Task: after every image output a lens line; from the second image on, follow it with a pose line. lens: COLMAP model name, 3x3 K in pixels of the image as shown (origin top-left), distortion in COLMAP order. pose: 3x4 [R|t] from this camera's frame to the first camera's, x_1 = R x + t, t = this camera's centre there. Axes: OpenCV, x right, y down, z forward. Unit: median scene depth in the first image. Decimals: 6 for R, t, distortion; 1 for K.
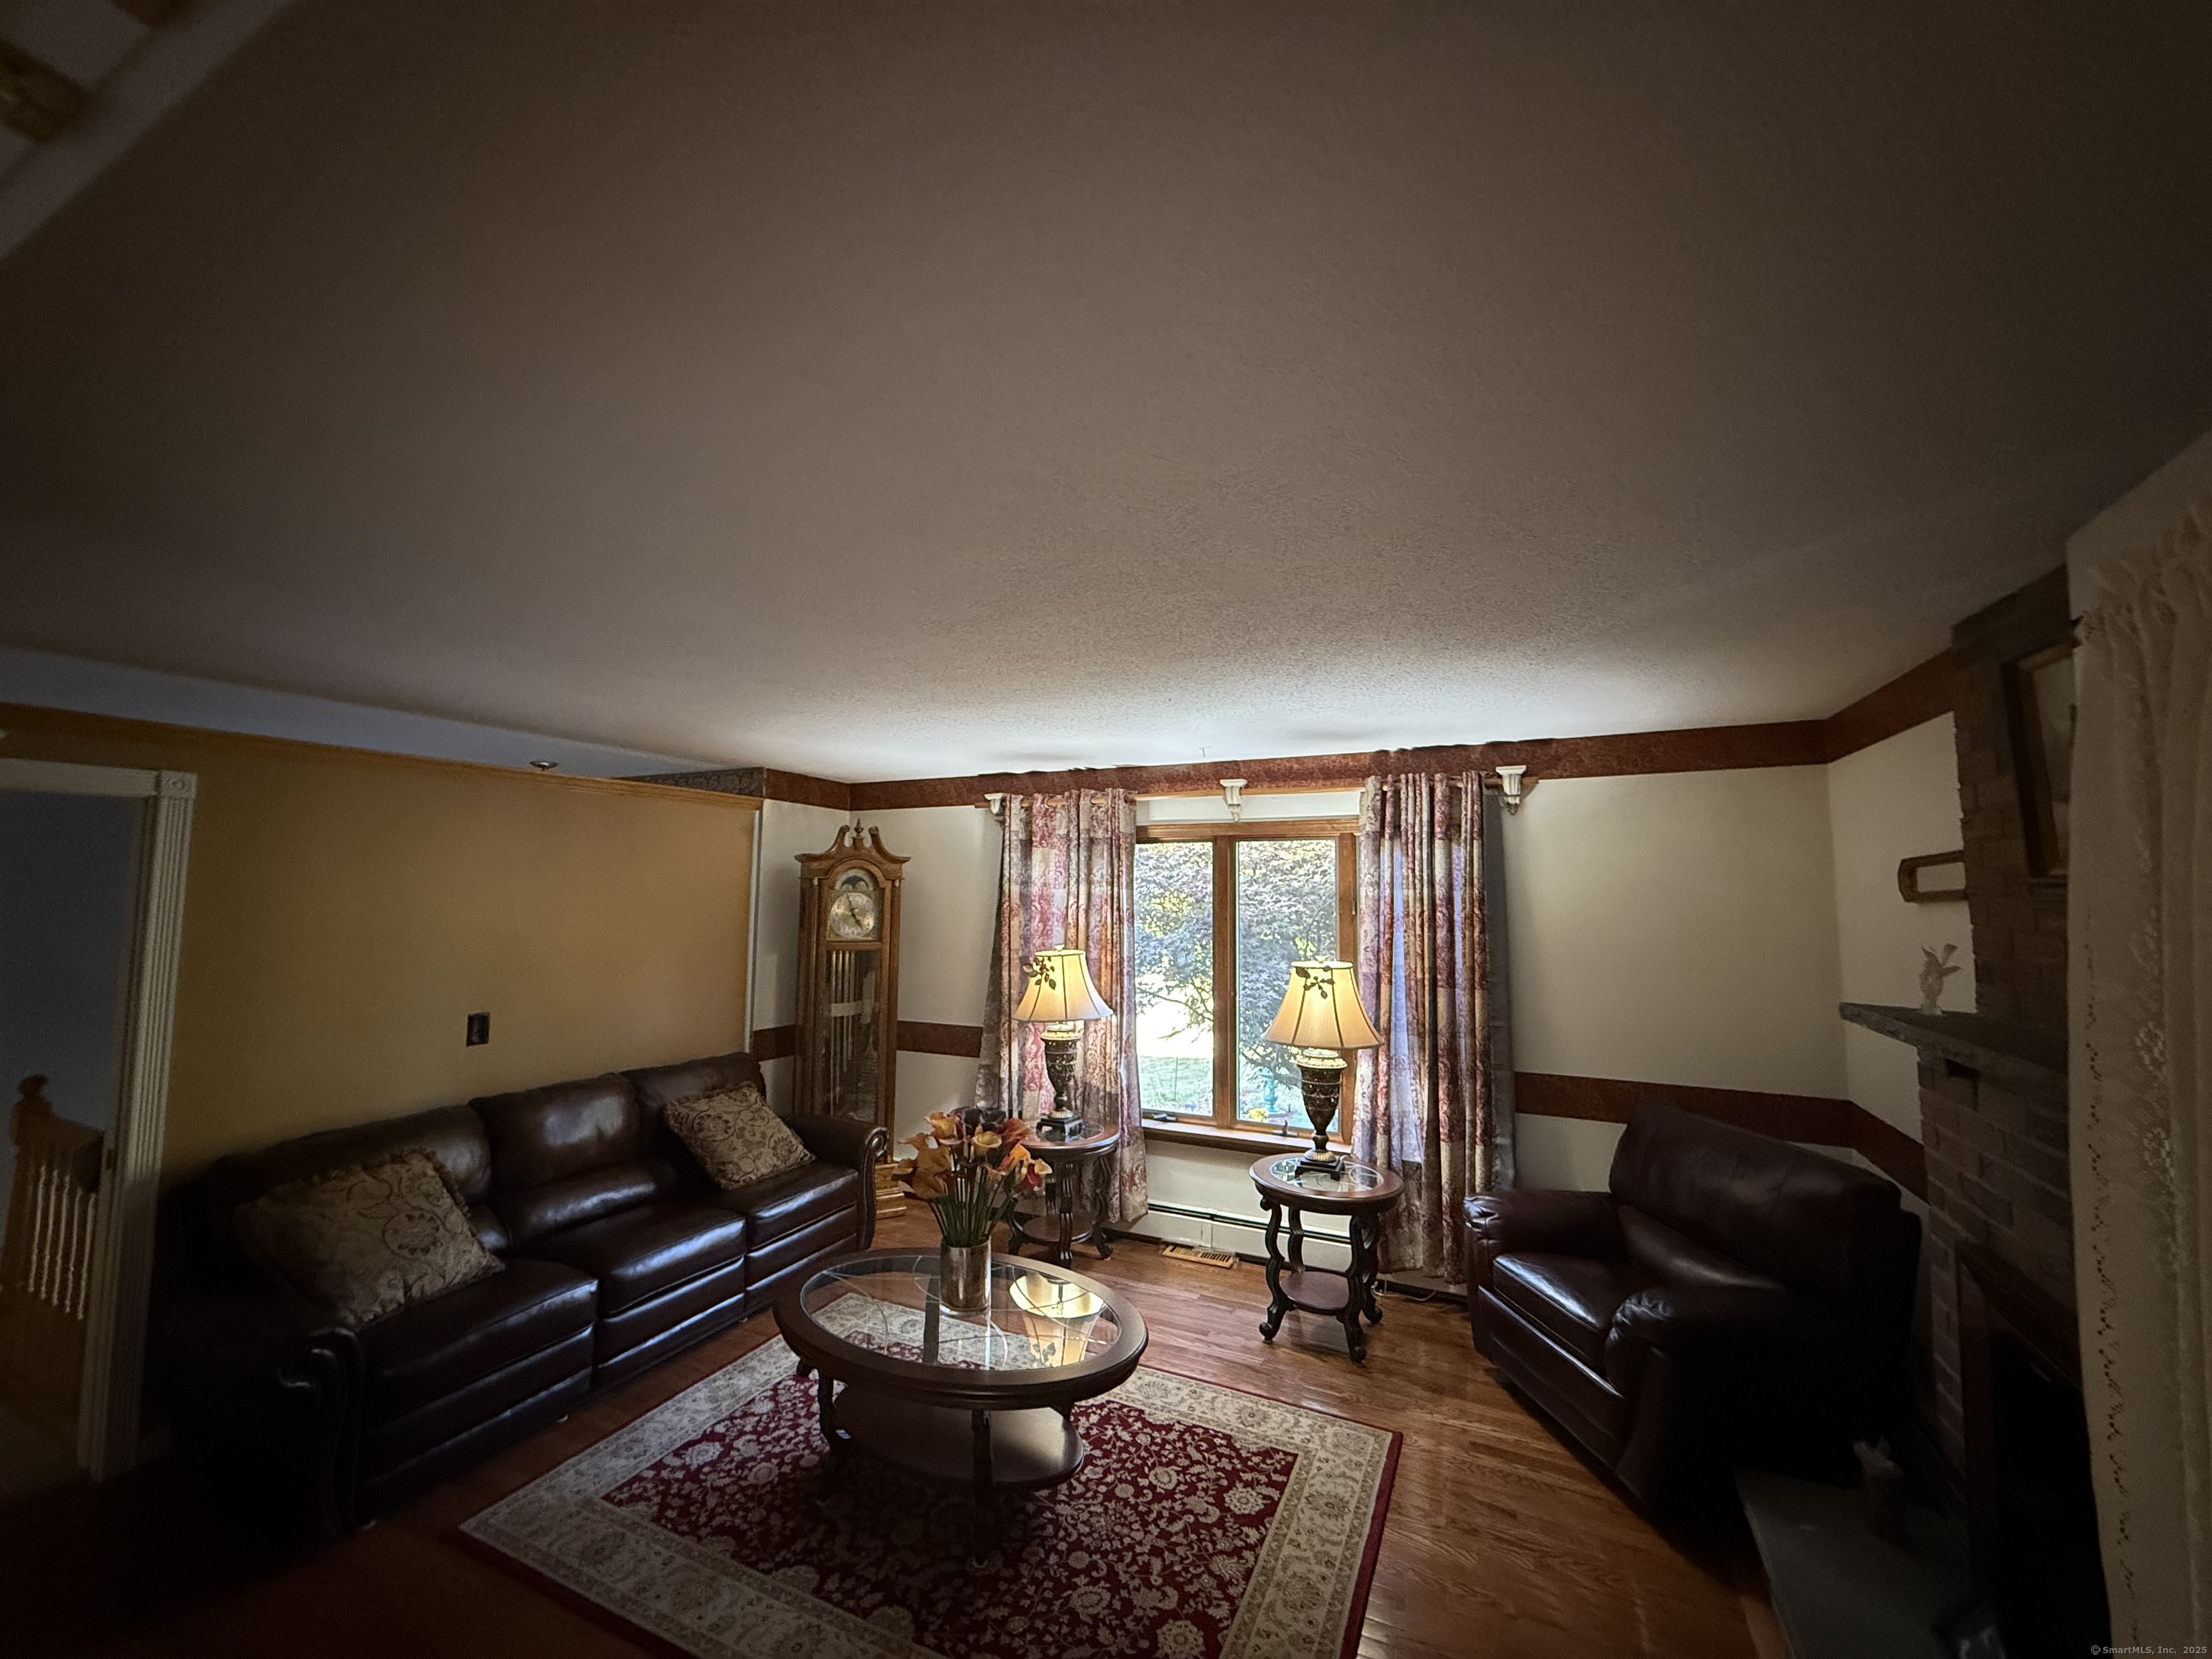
lens RADIAL K [[885.2, 0, 1101.1], [0, 885.2, 831.8], [0, 0, 1]] dist [0.001852, 0.000093]
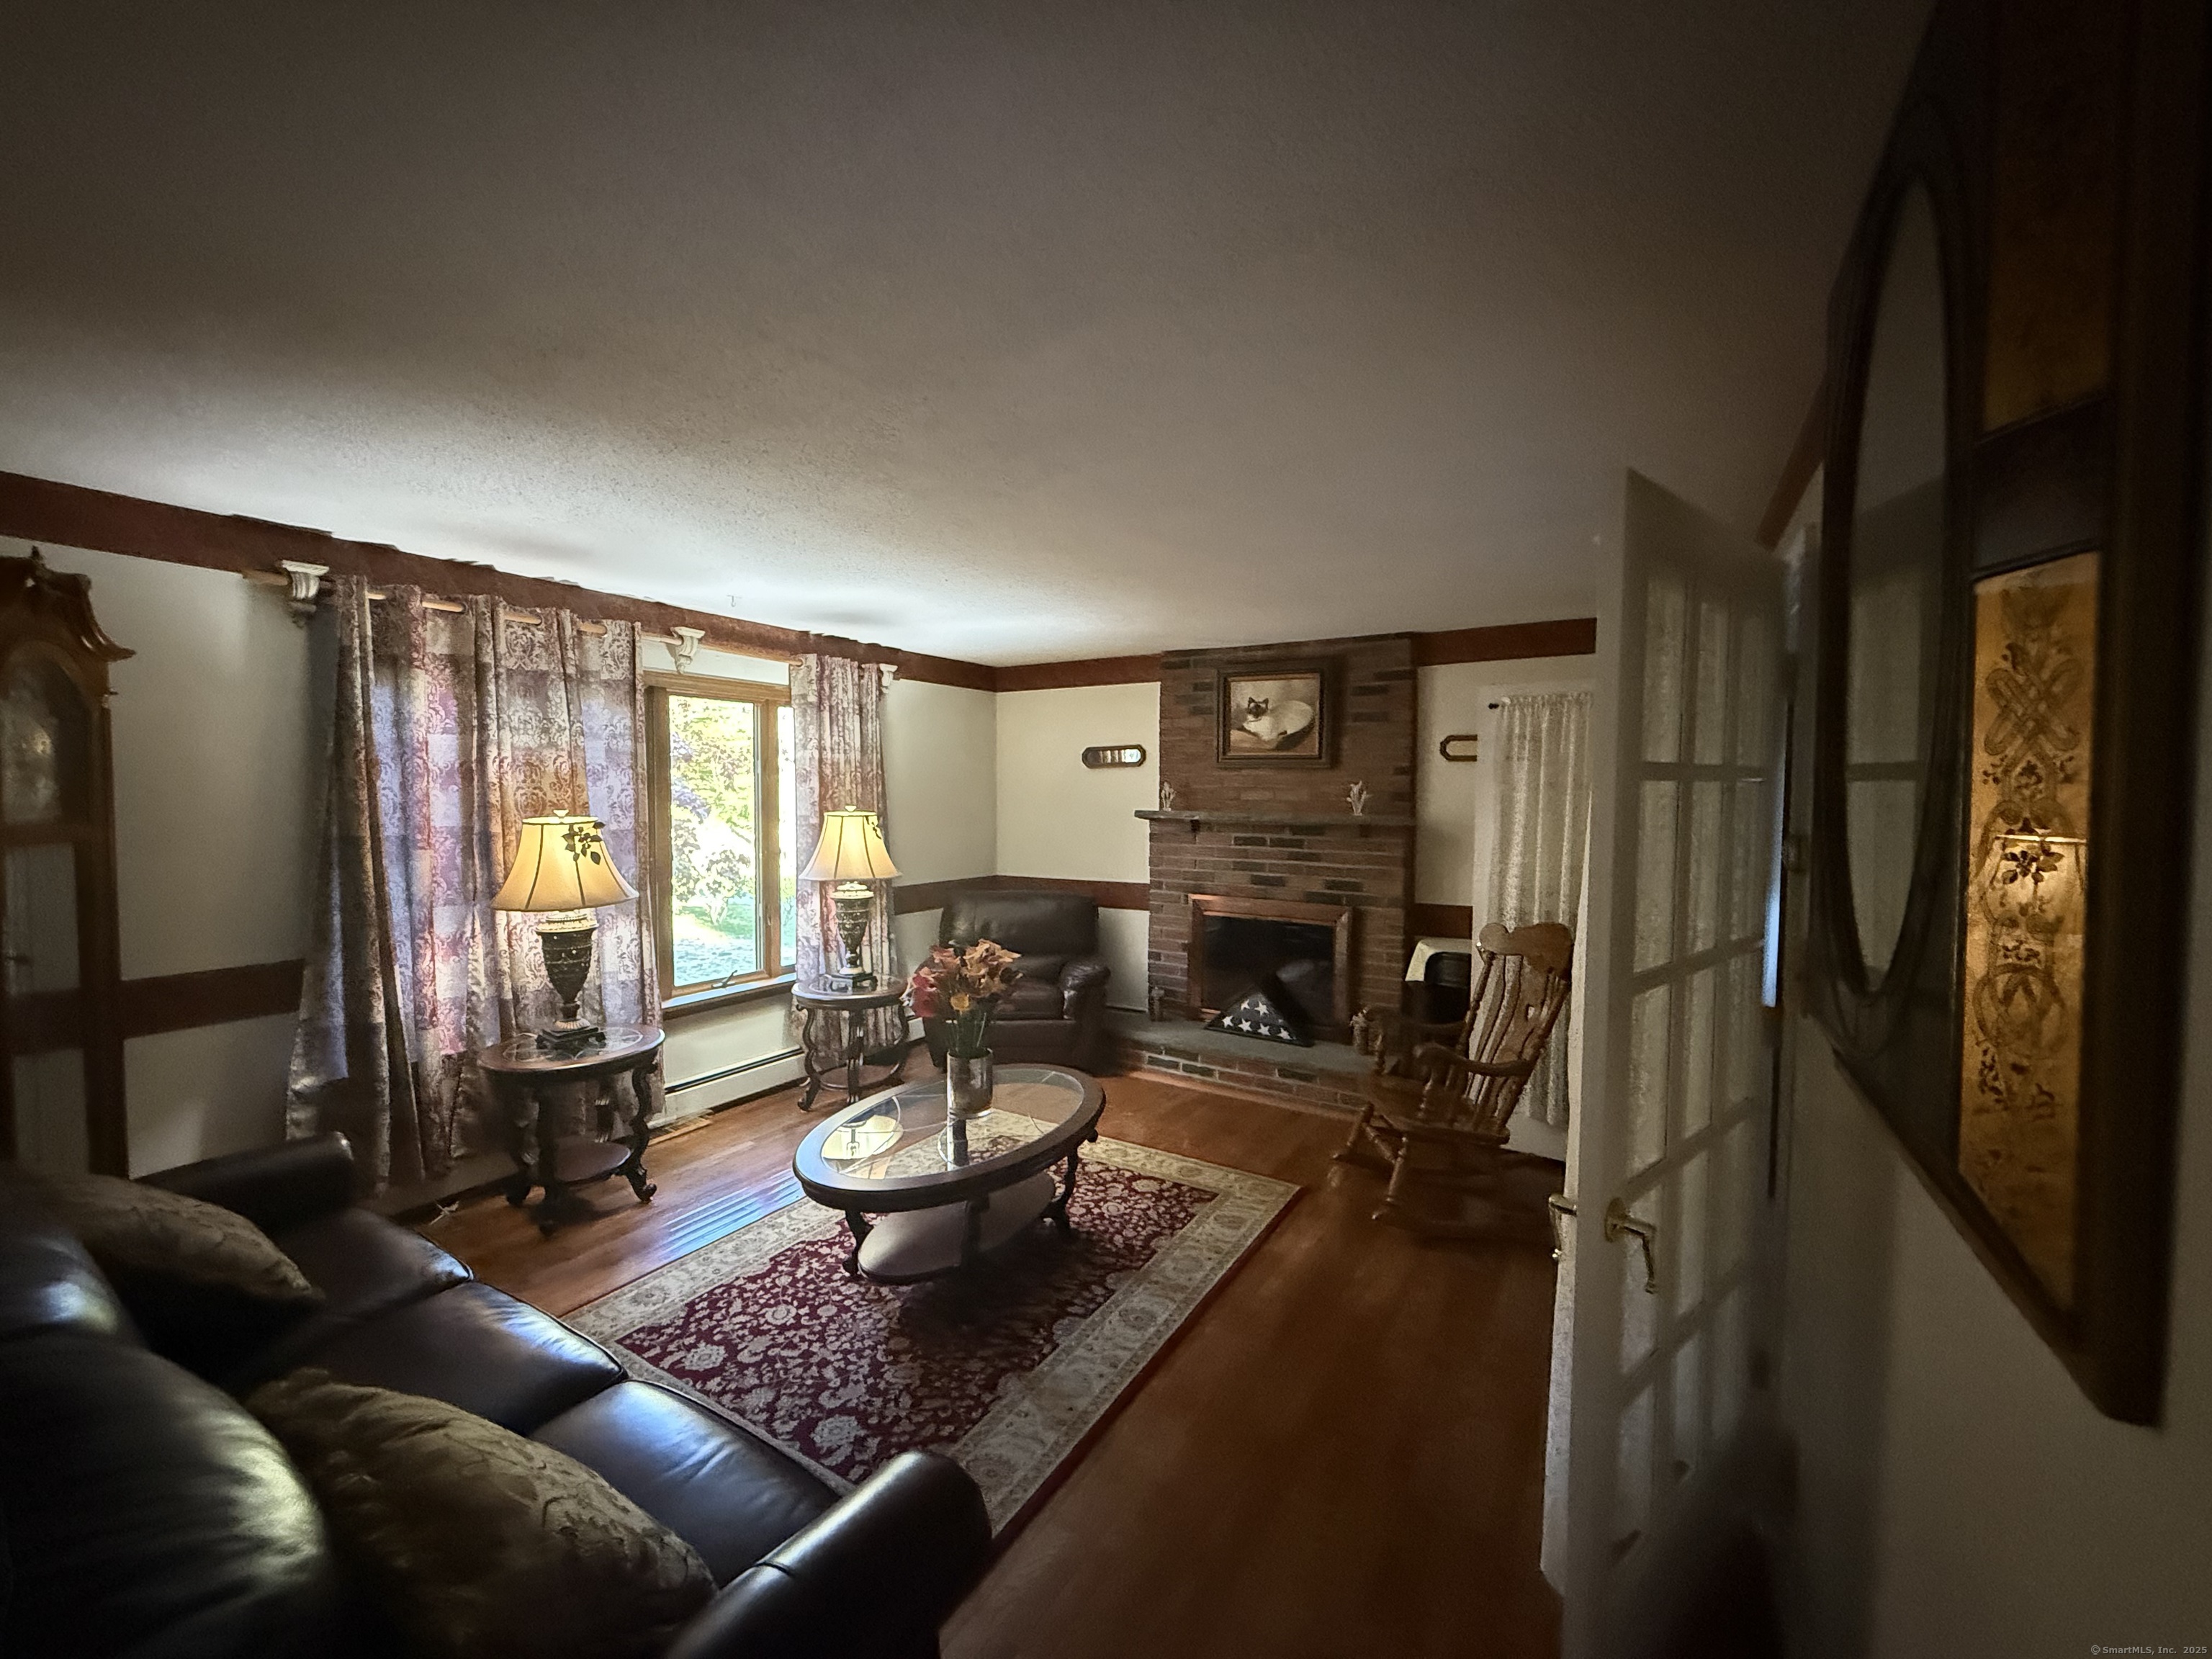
lens RADIAL K [[885.2, 0, 1107.4], [0, 885.2, 829.7], [0, 0, 1]] dist [0.001852, 0.000093]
pose [[0.094254, -0.049356, 0.994324, -0.823659], [-0.078085, 0.995327, 0.056808, 0.071096], [-0.992481, -0.082996, 0.089960, 0.508936]]
